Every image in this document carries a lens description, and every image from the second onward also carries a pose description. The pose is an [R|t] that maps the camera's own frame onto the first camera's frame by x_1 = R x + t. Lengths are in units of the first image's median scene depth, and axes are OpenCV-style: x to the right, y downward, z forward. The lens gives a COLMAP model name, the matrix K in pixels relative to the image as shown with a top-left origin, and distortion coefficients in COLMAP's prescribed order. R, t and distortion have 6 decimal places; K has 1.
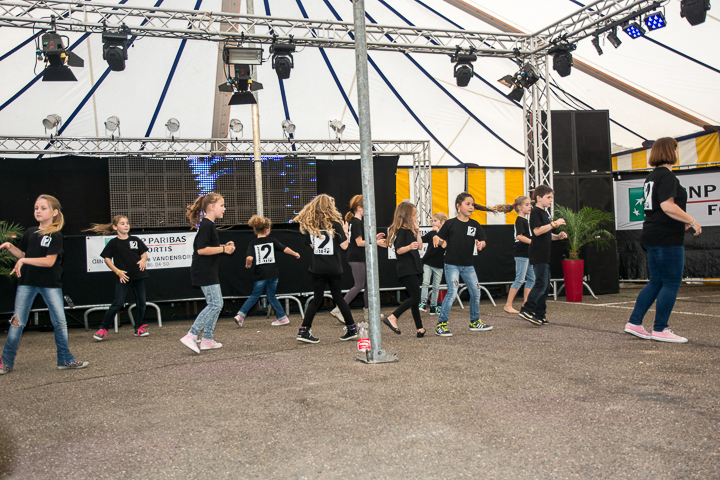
lens RADIAL K [[722.3, 0, 357.4], [0, 722.3, 243.2], [0, 0, 1]] dist [-0.030040, 0.175886]
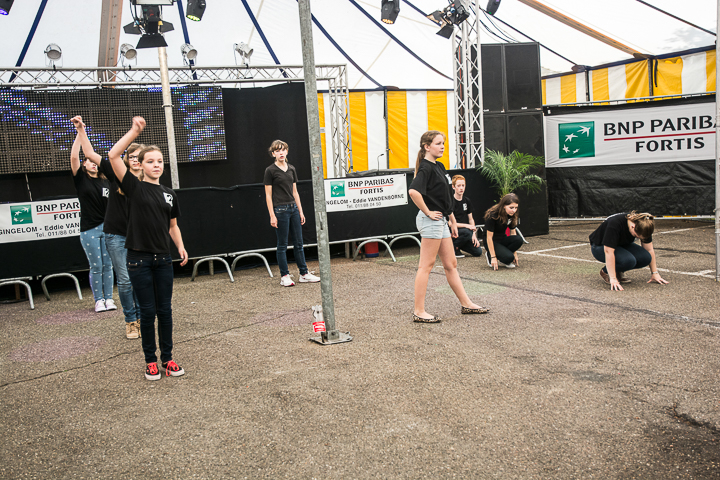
lens RADIAL K [[842.1, 0, 360.0], [0, 842.1, 240.0], [0, 0, 1]] dist [0.023389, 0.222364]
pose [[0.990311, -0.035927, 0.134137, -0.046063], [0.020422, 0.993130, 0.115224, -0.062283], [-0.137356, -0.111368, 0.984241, -0.095721]]
